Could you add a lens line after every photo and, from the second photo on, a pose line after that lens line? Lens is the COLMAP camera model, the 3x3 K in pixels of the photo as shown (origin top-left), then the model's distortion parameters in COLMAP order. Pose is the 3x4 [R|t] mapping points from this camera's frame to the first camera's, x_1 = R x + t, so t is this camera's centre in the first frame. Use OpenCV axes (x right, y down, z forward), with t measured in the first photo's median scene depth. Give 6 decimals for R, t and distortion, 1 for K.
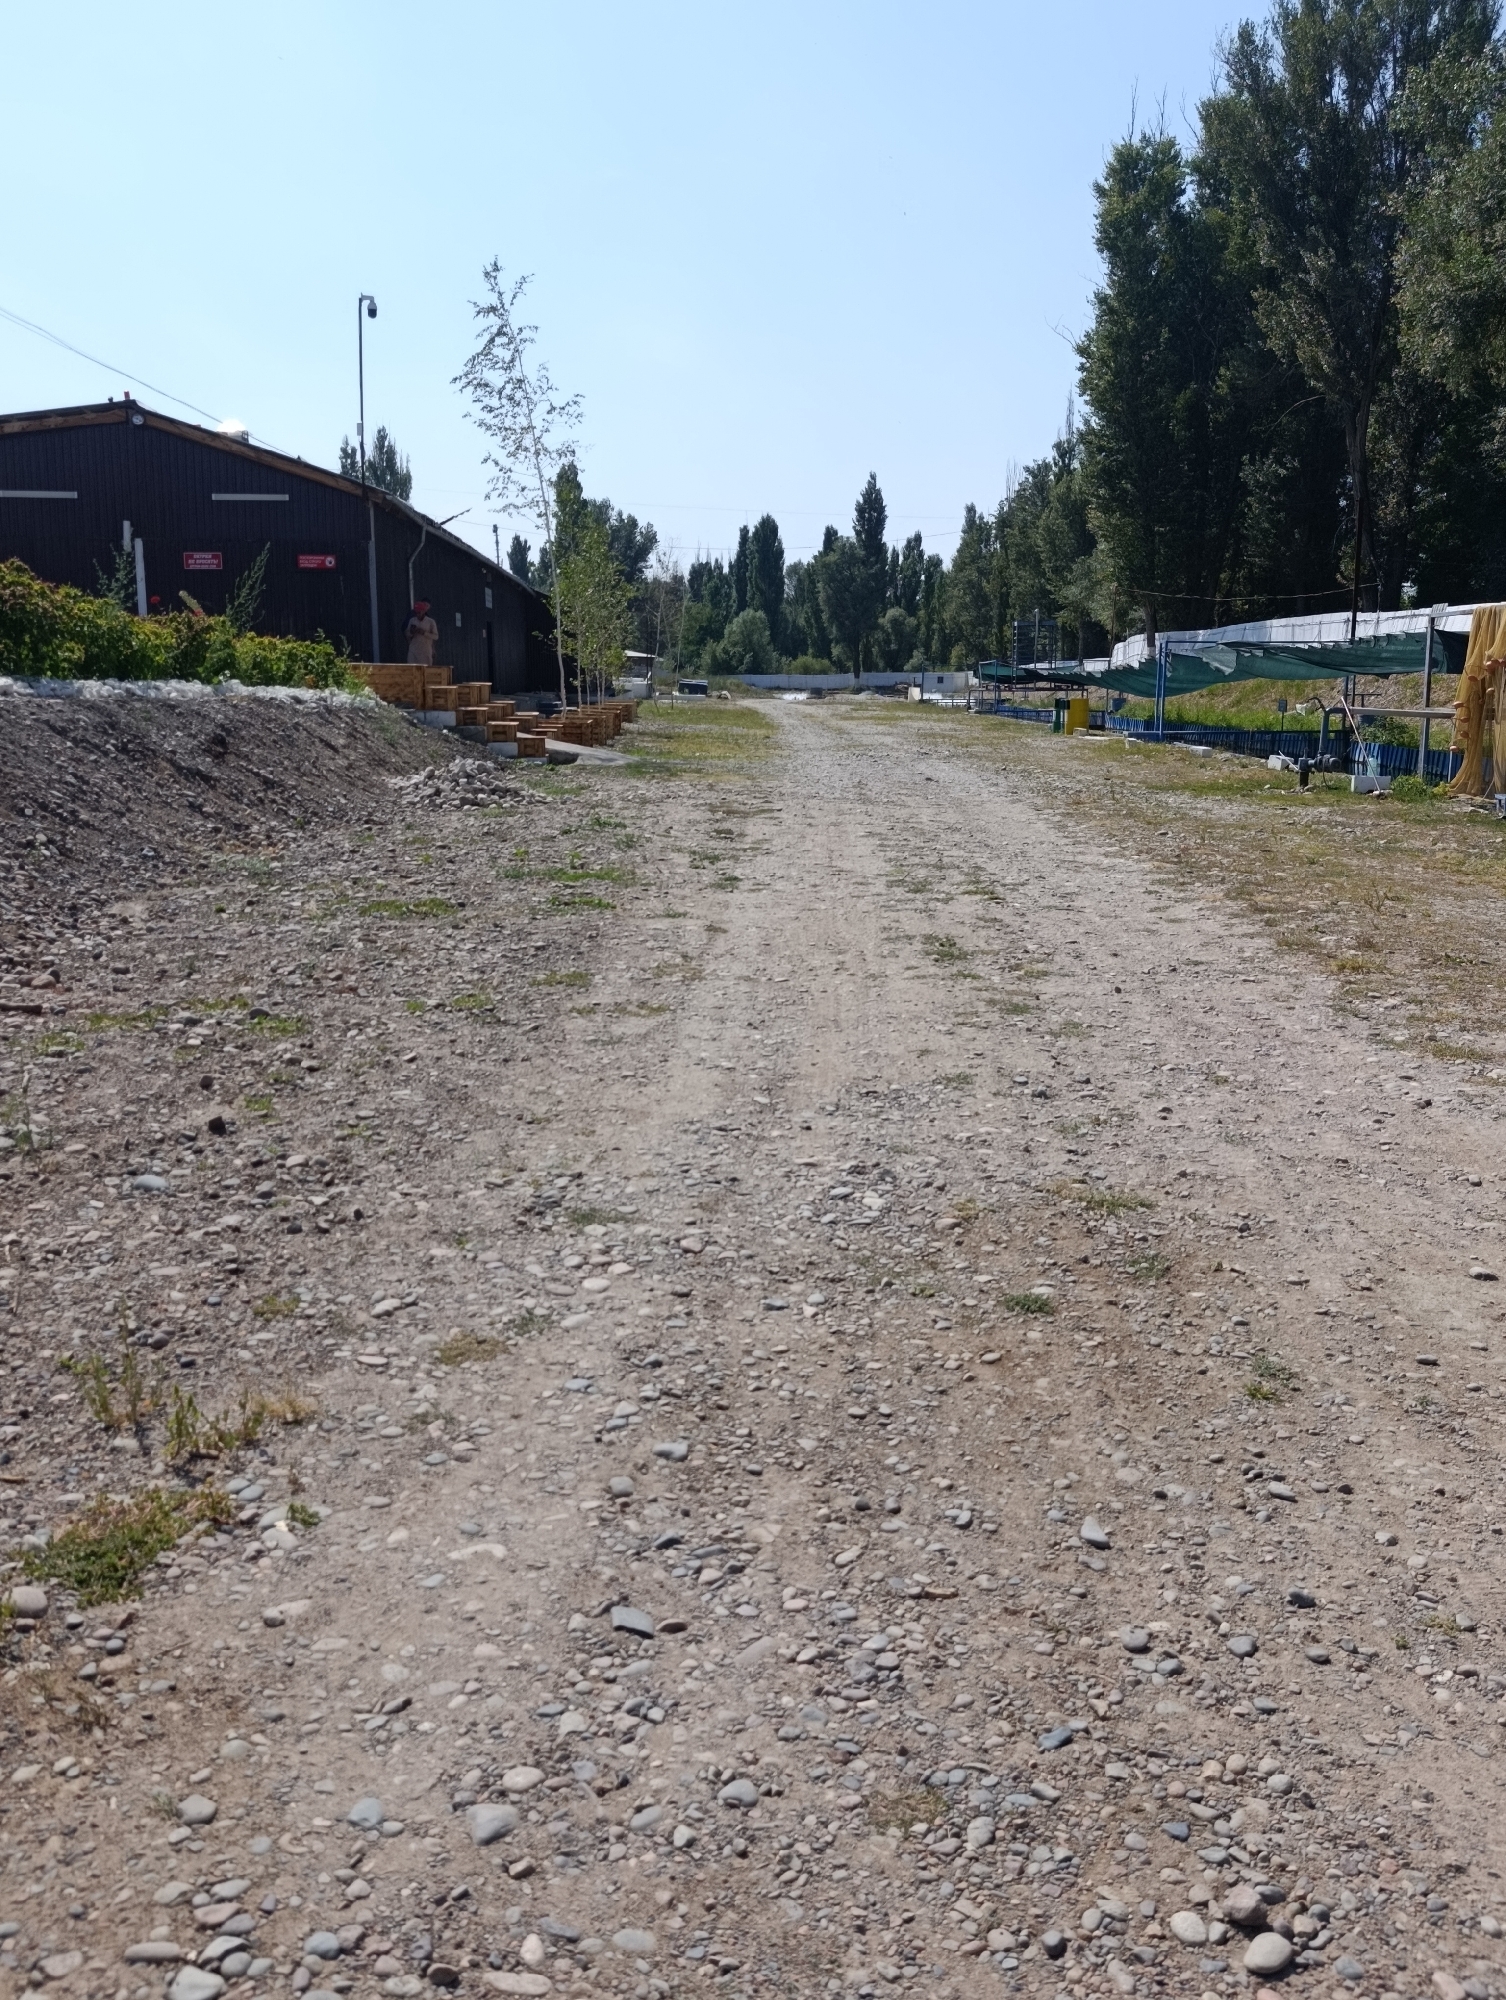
lens RADIAL K [[1643.8, 0, 706.7], [0, 1643.8, 989.4], [0, 0, 1]] dist [0.077950, -0.077465]
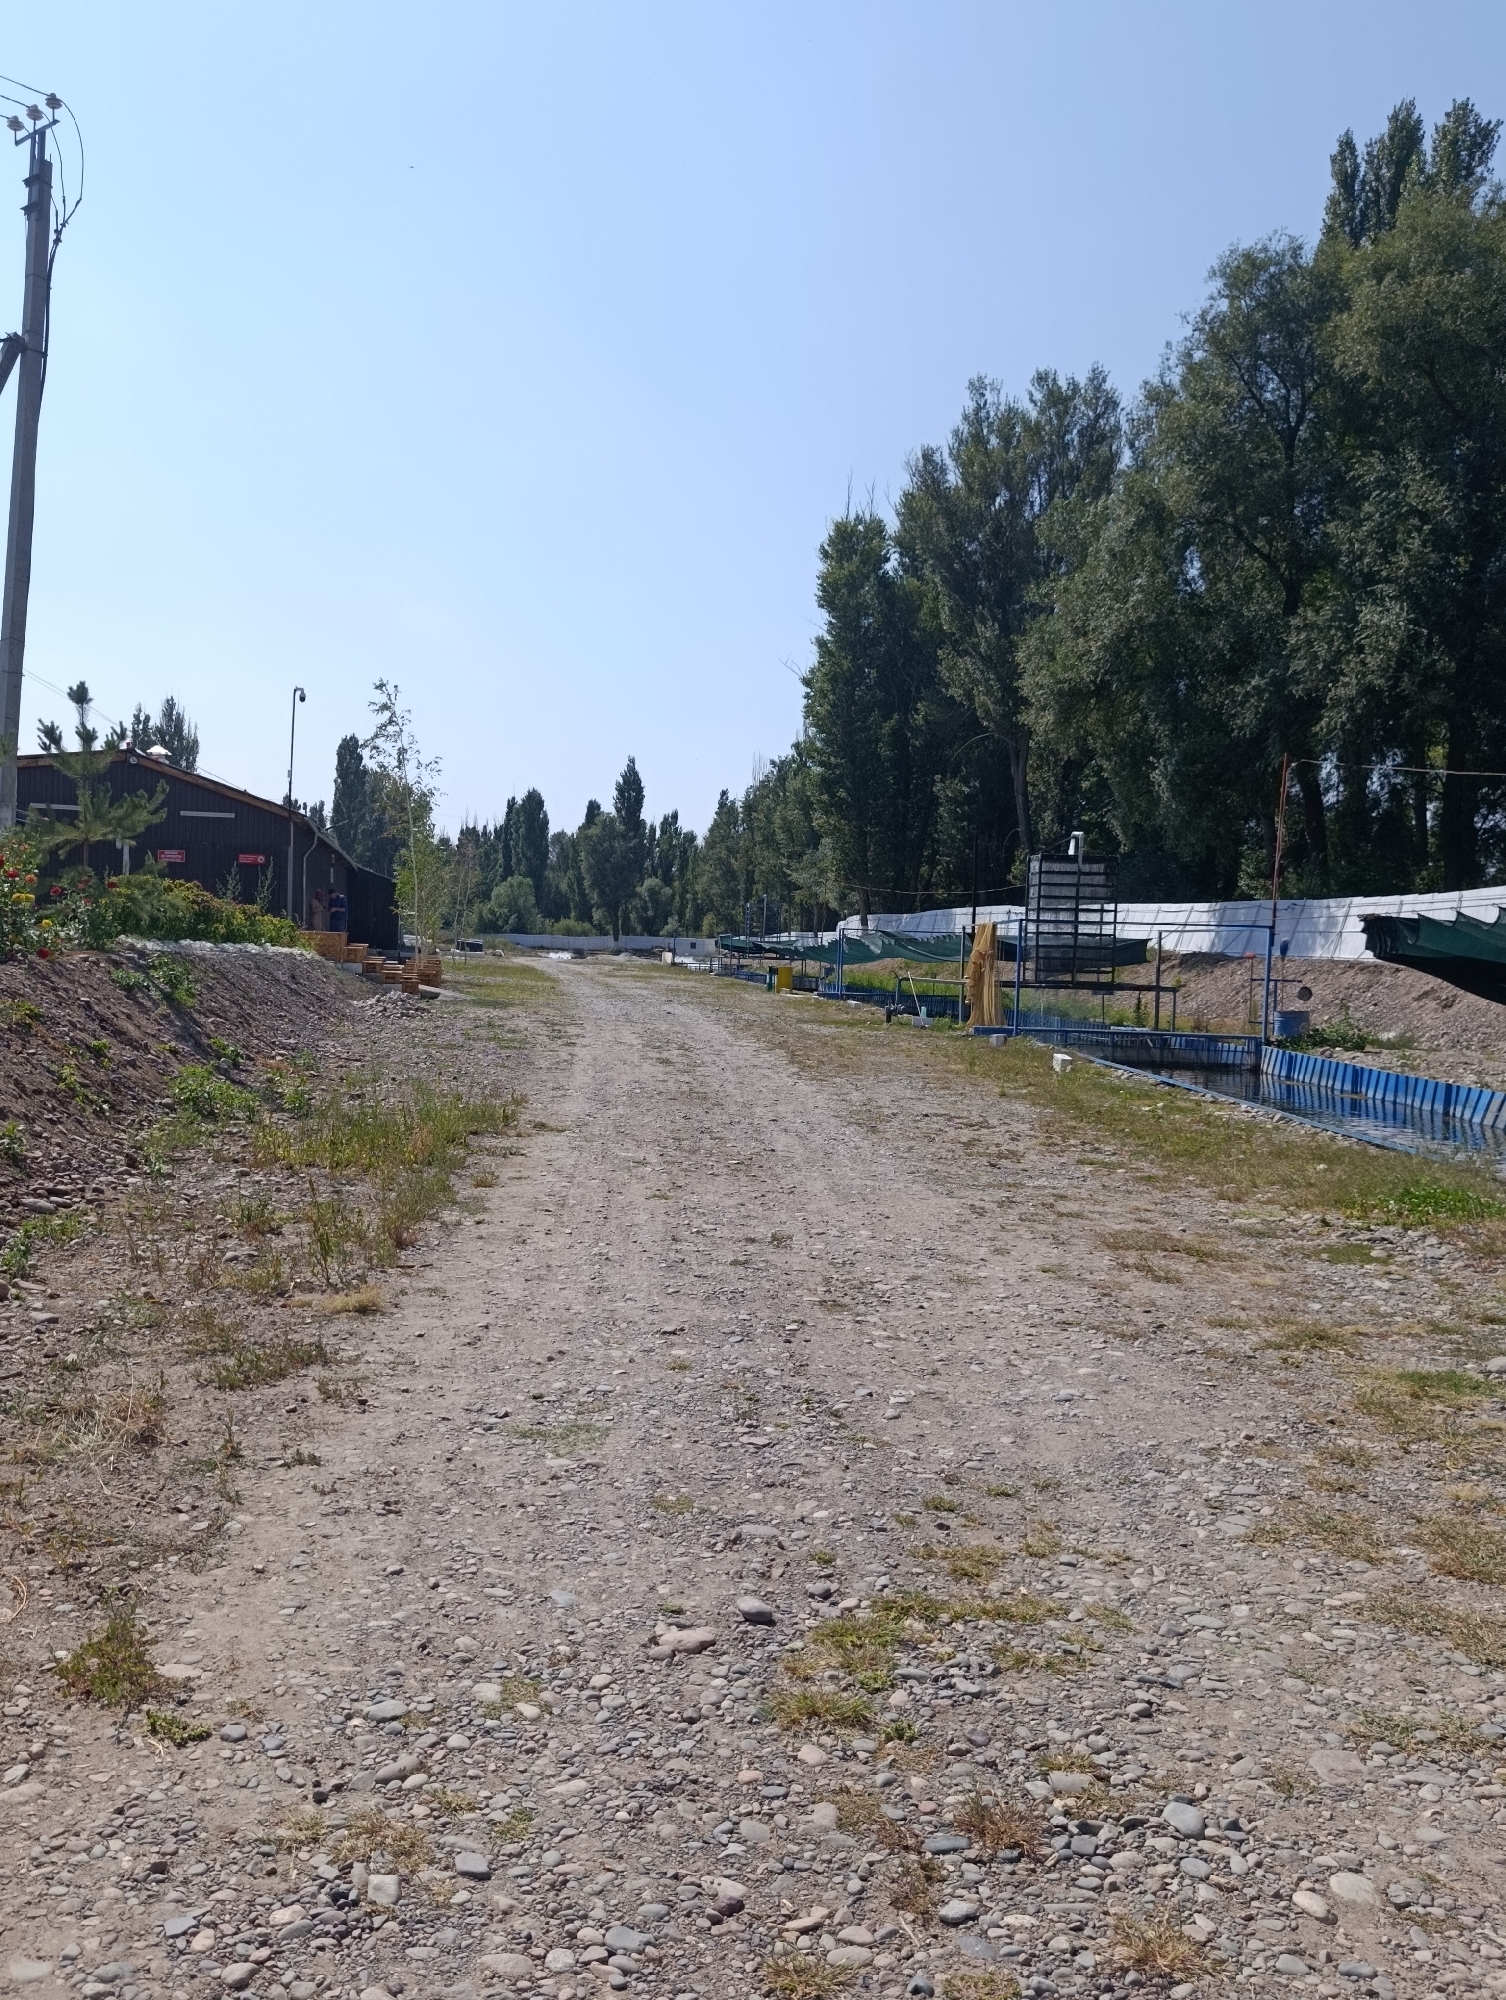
lens RADIAL K [[1643.8, 0, 706.7], [0, 1643.8, 989.4], [0, 0, 1]] dist [0.077950, -0.077465]
pose [[0.989038, 0.026484, 0.145263, -0.010952], [-0.003625, 0.987842, -0.155418, 0.017287], [-0.147613, 0.153188, 0.977110, -0.101053]]
